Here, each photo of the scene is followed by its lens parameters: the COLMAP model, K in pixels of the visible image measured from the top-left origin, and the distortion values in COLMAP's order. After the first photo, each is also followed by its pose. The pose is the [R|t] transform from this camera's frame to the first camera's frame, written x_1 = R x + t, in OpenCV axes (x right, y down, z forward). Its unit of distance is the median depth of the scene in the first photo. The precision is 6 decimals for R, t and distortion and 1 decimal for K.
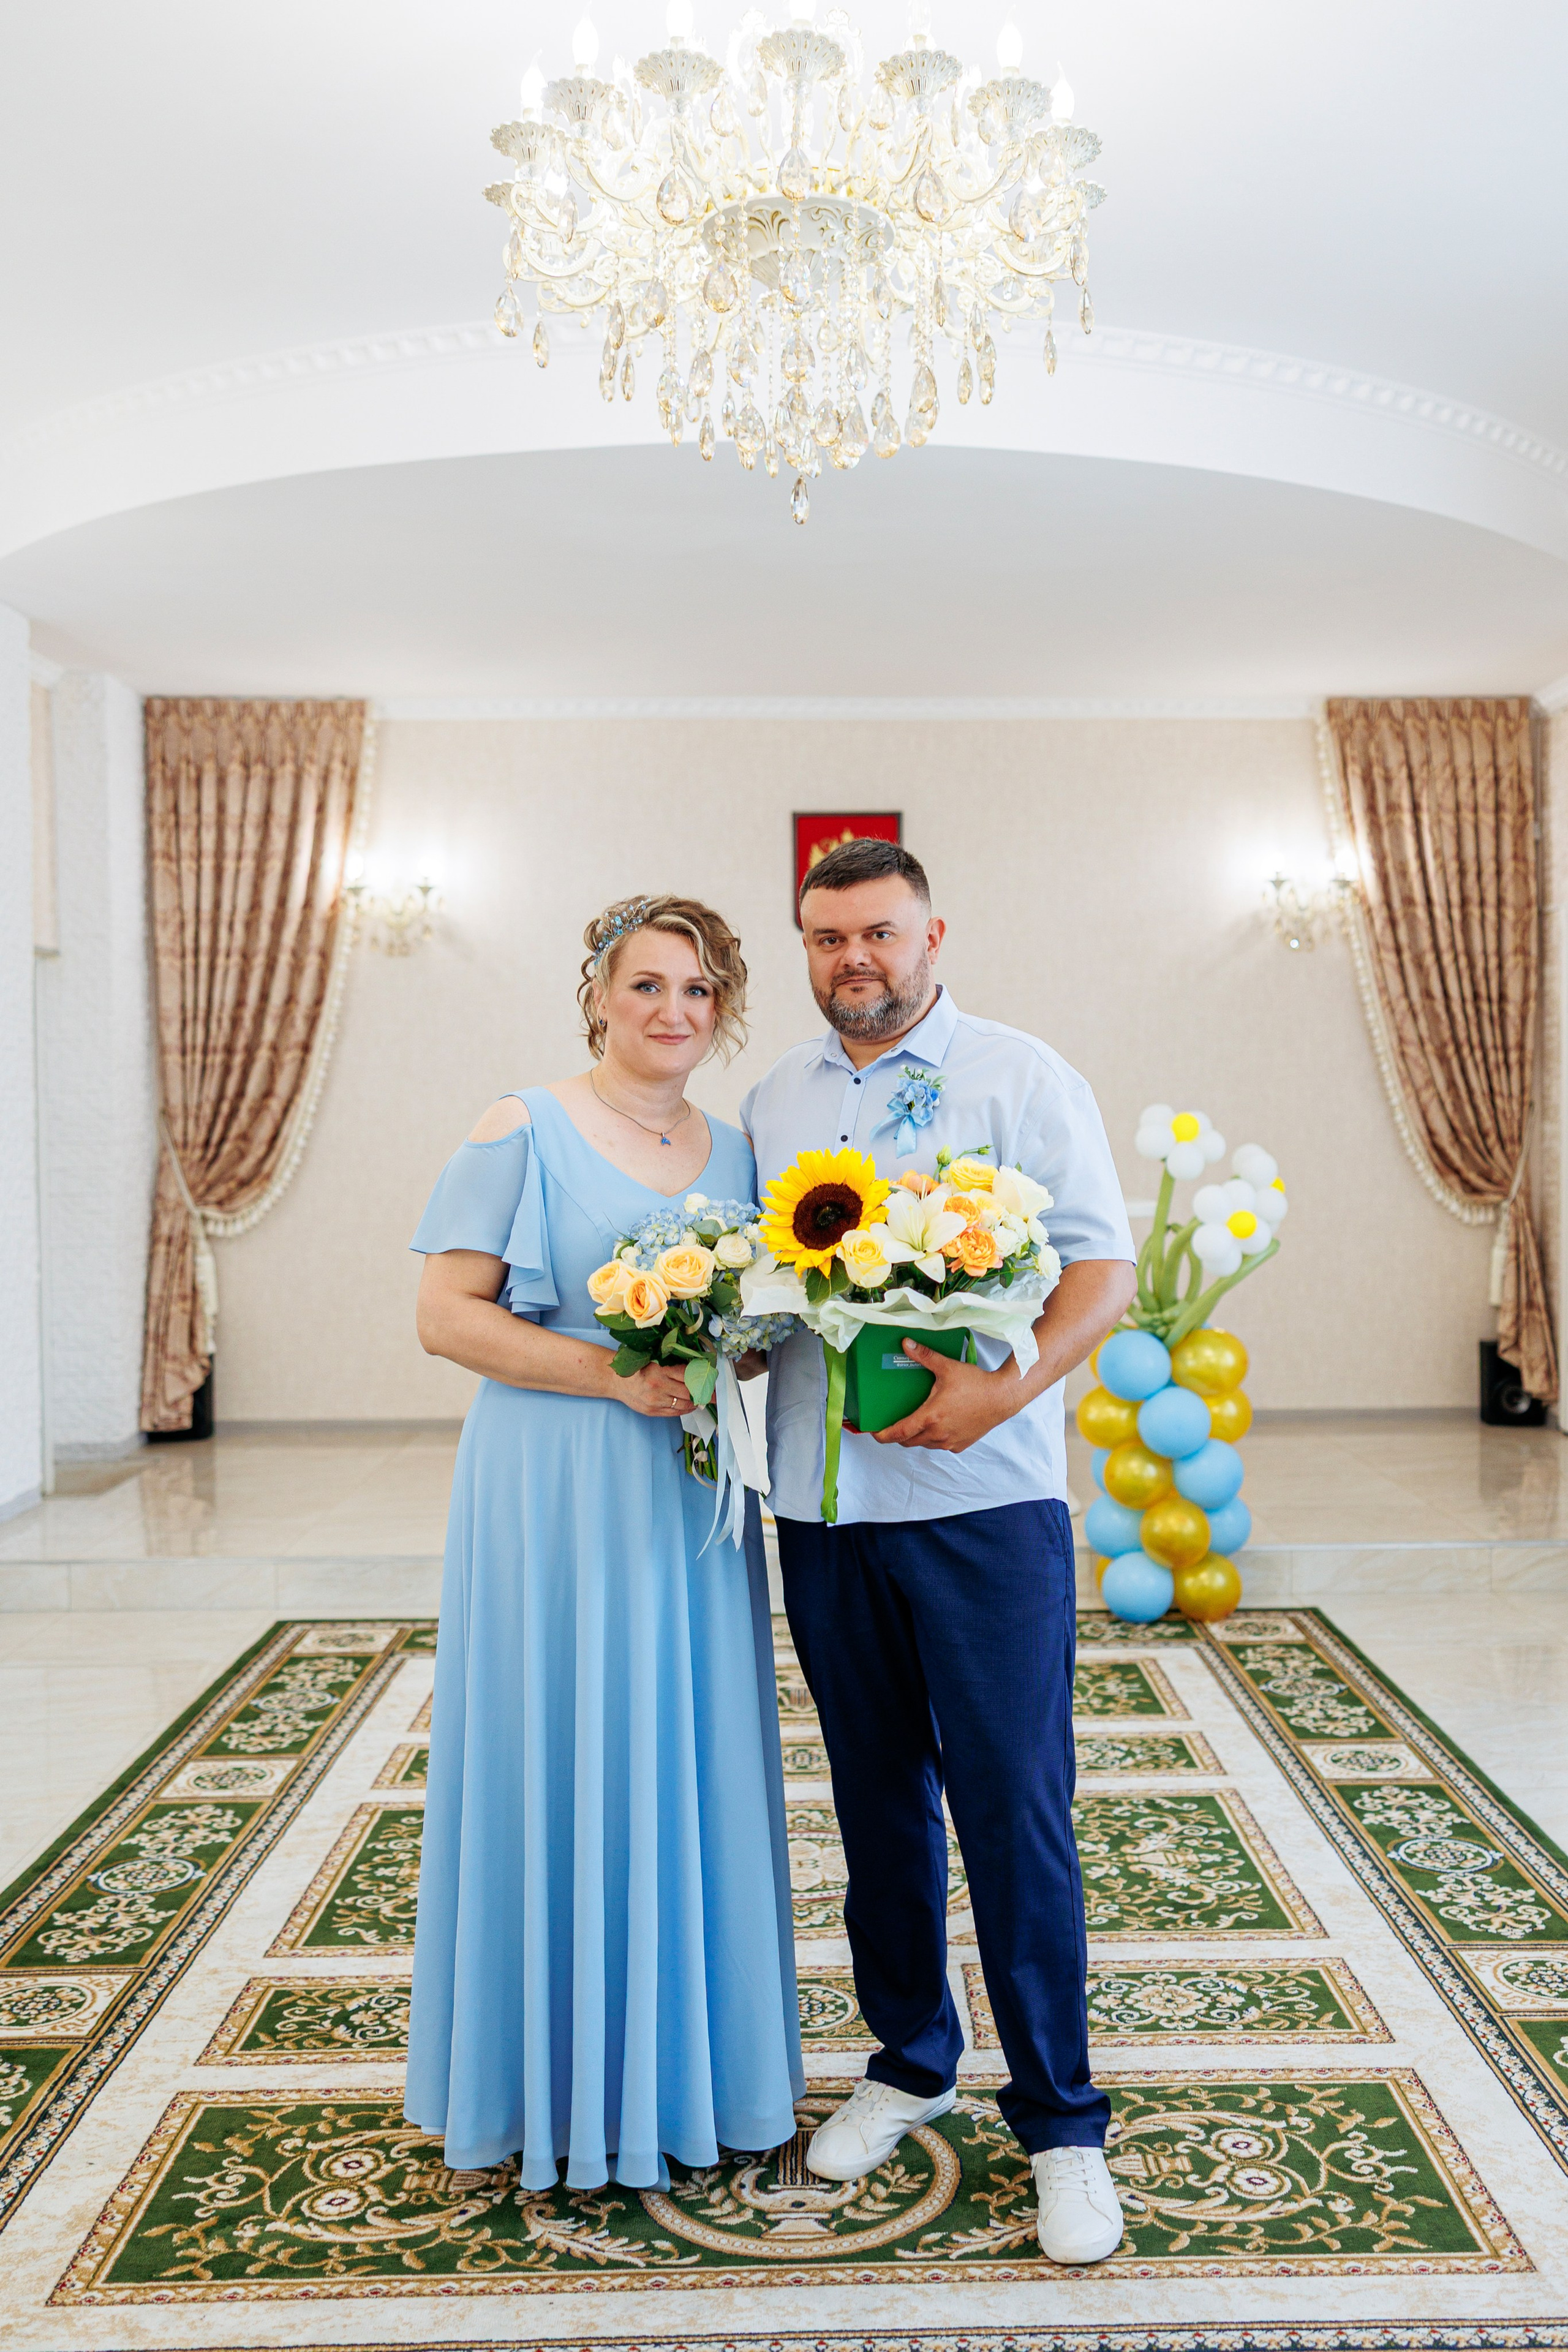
lens RADIAL K [[2079.8, 0, 827.7], [0, 2079.8, 1160.7], [0, 0, 1]] dist [0.045000, -0.004569]
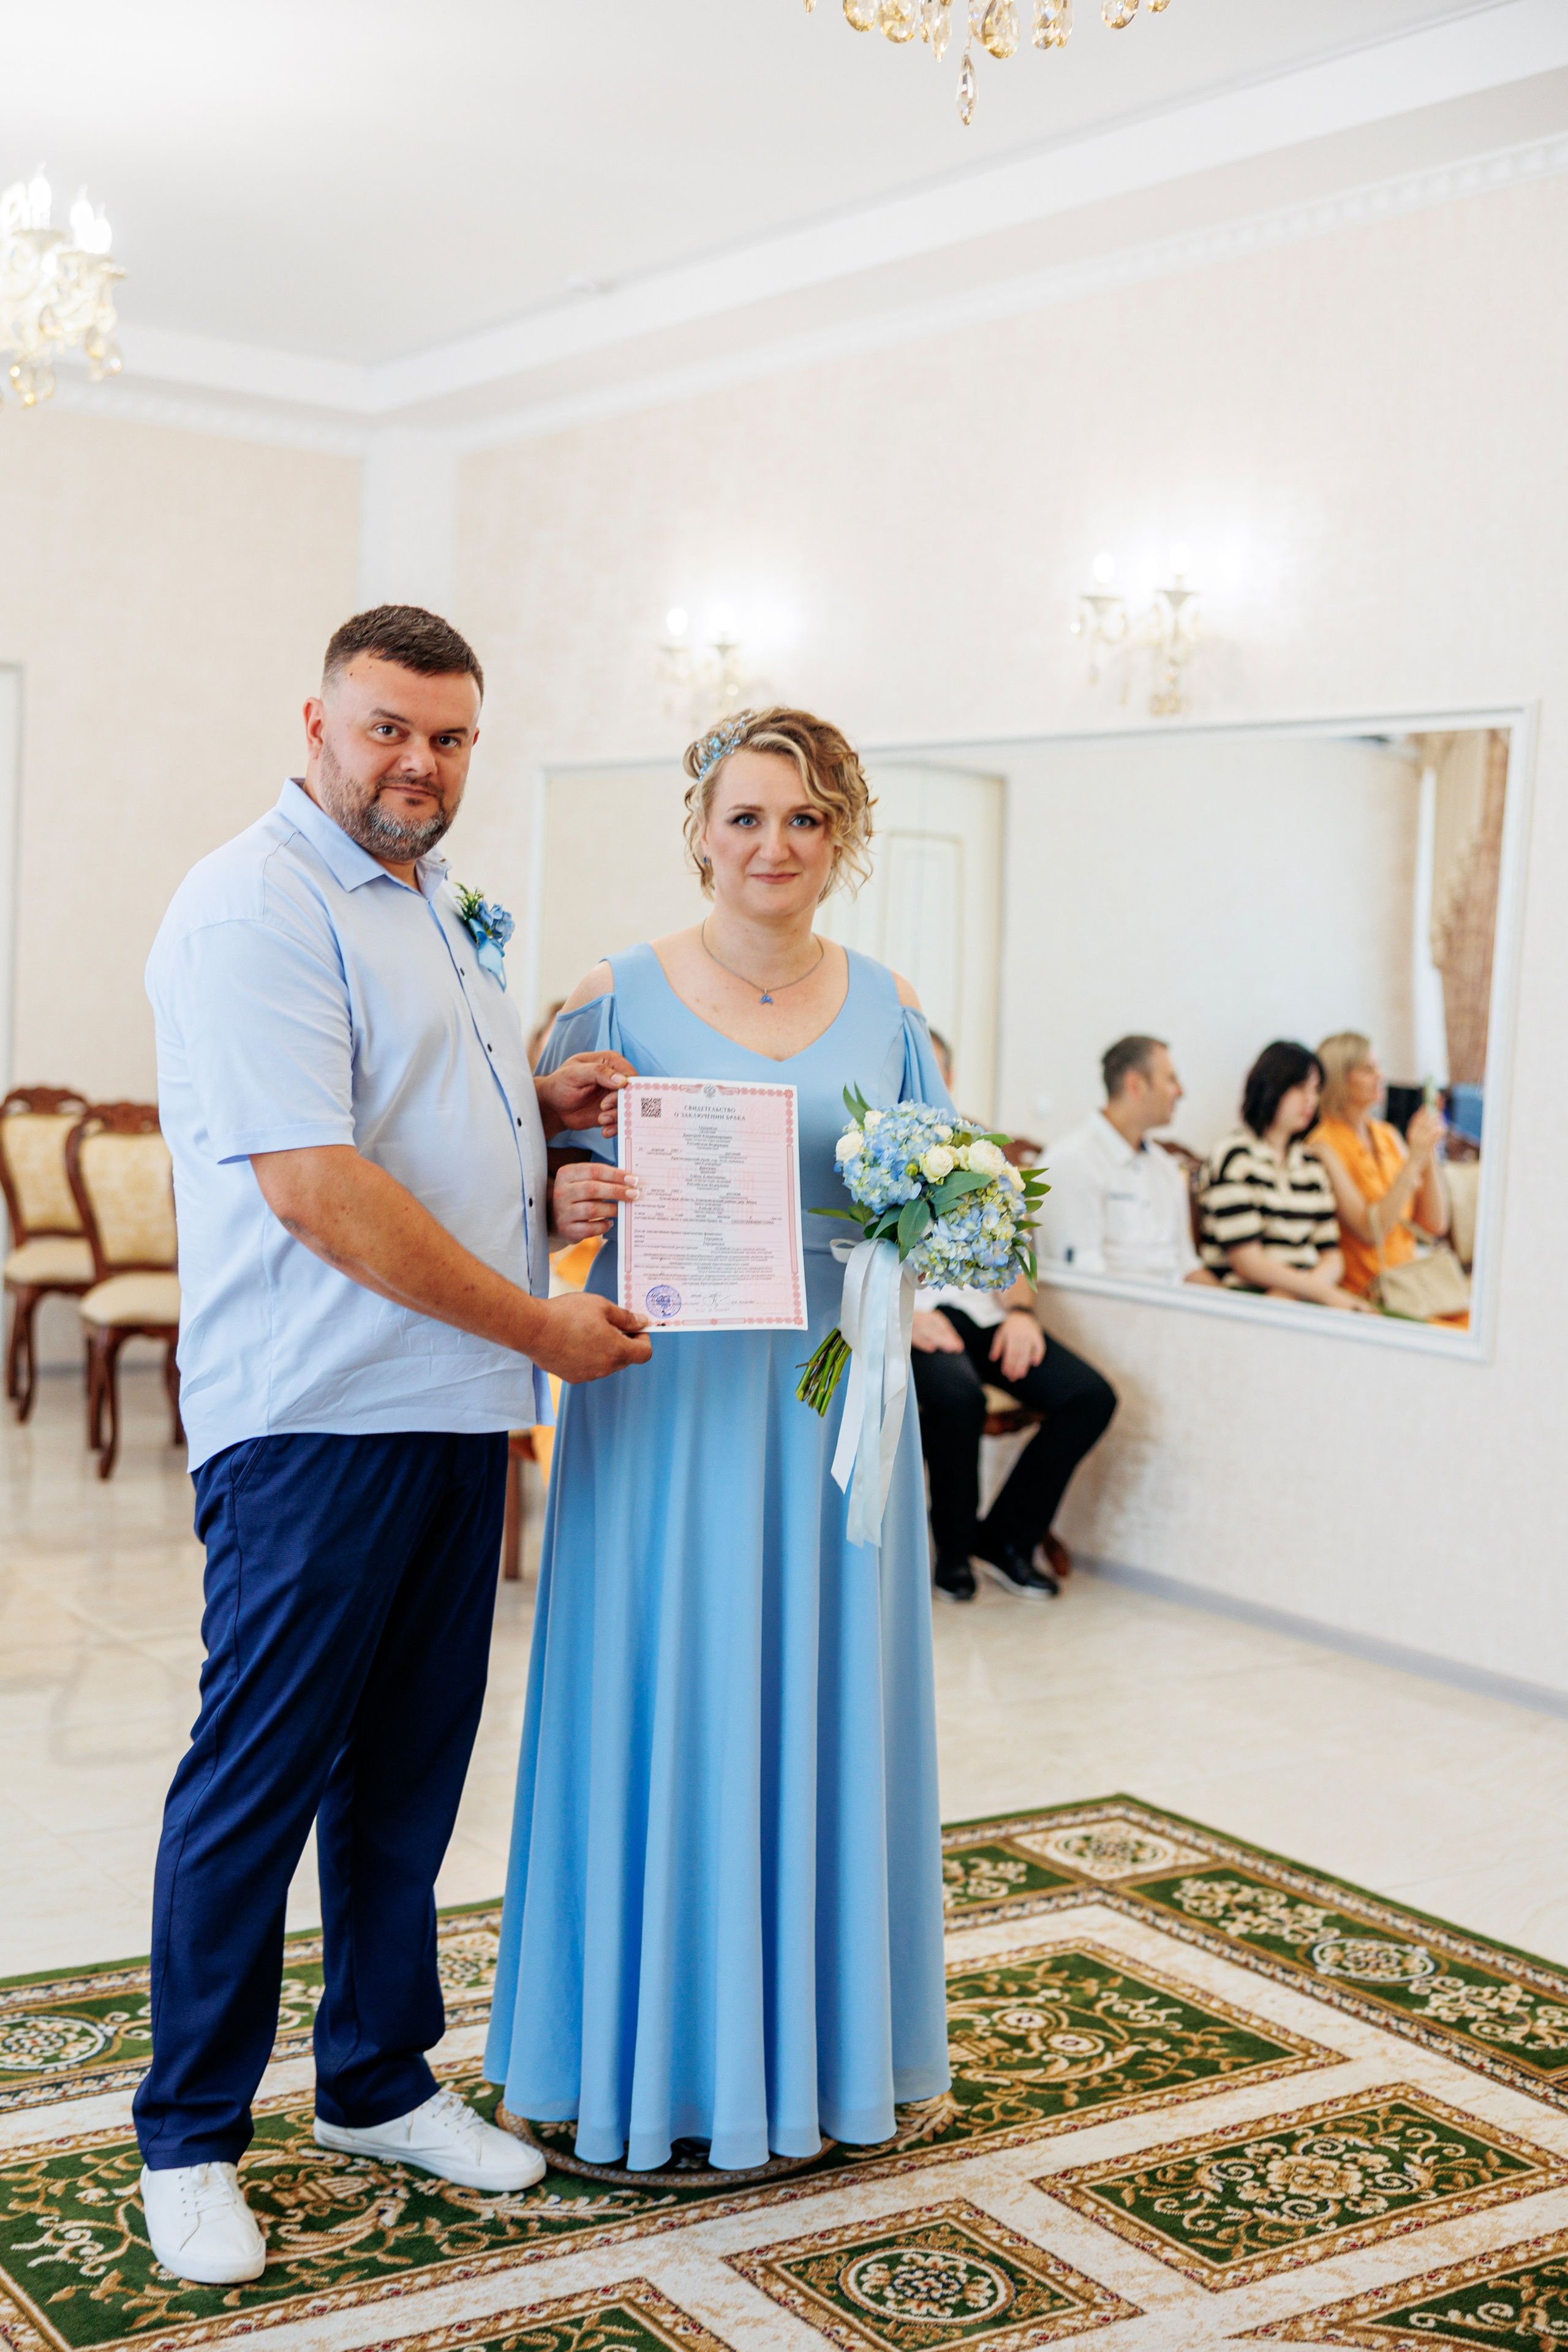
lens RADIAL K [[2916.0, 0, 742.5], [0, 2916.0, 1195.6], [0, 0, 1]] dist [0.031206, -0.011289]
pose [[-0.833067, 0.011544, -0.553052, 0.121672], [-0.056111, 0.992862, 0.105245, -0.009118], [0.550319, 0.118709, -0.826473, 0.373611]]
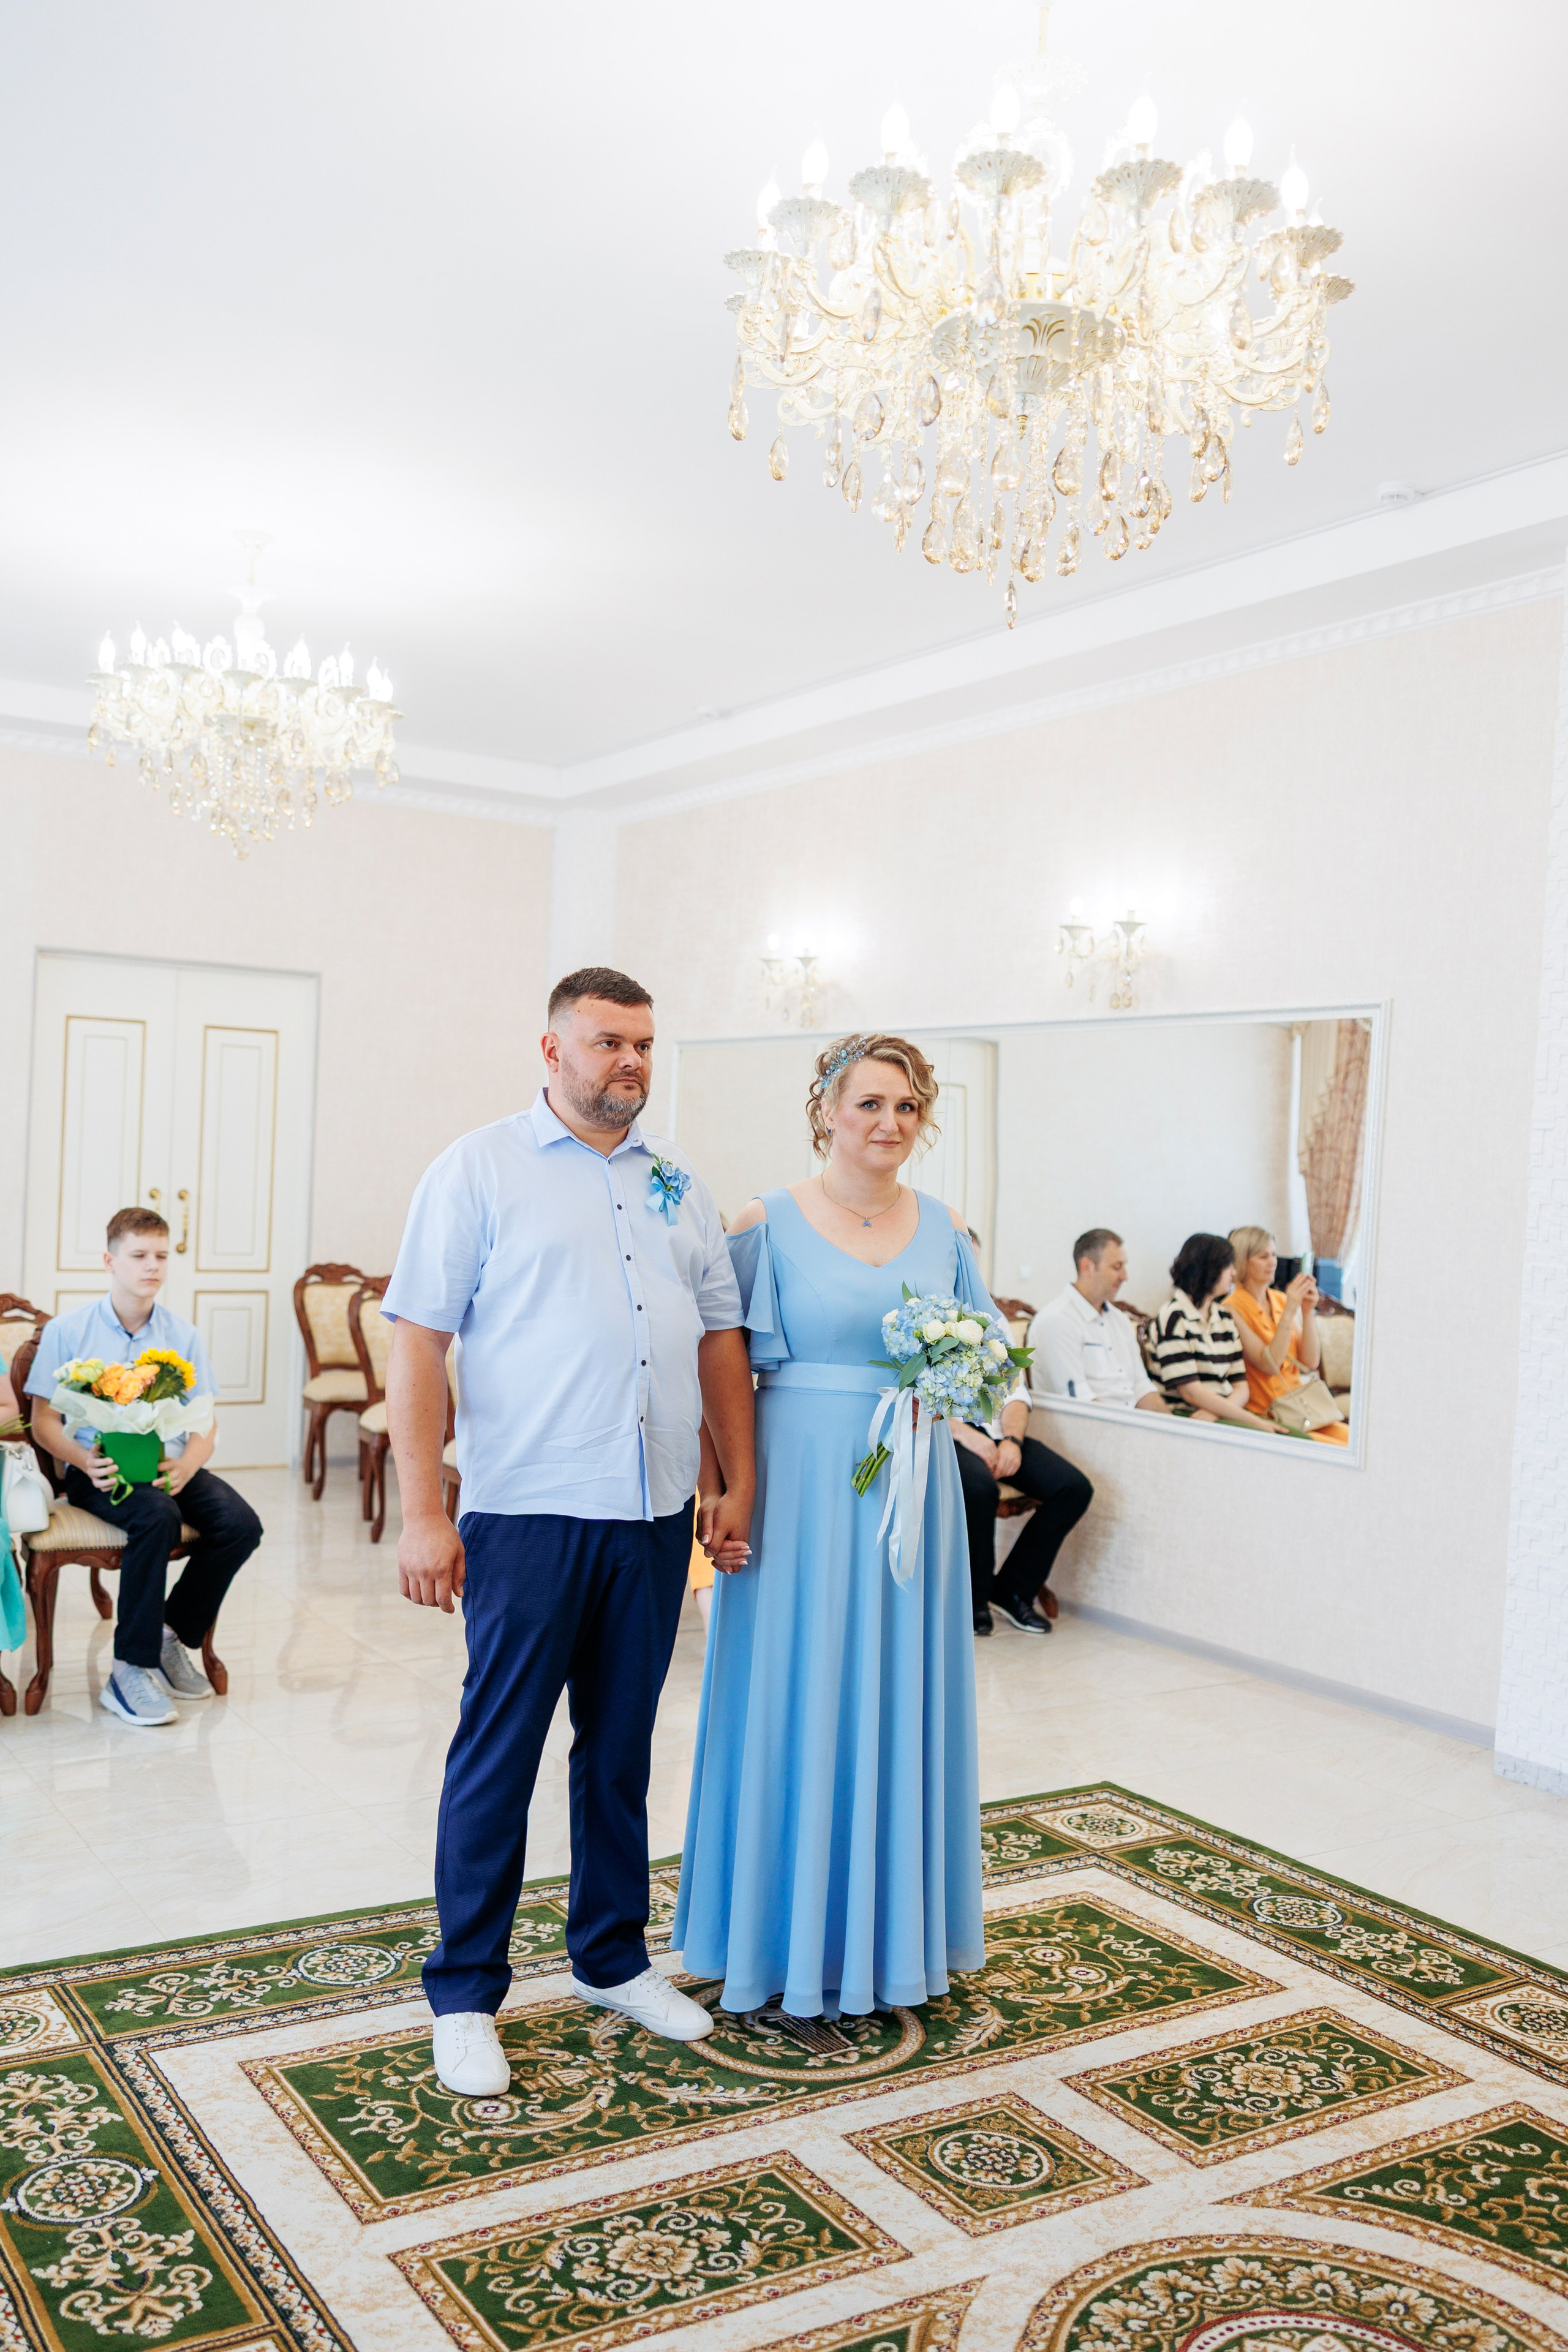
lens RADIAL K [[2043.4, 0, 715.9], [0, 2043.4, 1229.1], [0, 0, 1]] dist [0.032857, -0.006553]
pose [[-0.854852, -0.012648, -0.518718, 0.126150], [-0.051887, 0.996776, 0.061206, -0.013474], [0.516271, 0.079237, -0.852752, 0.369824]]
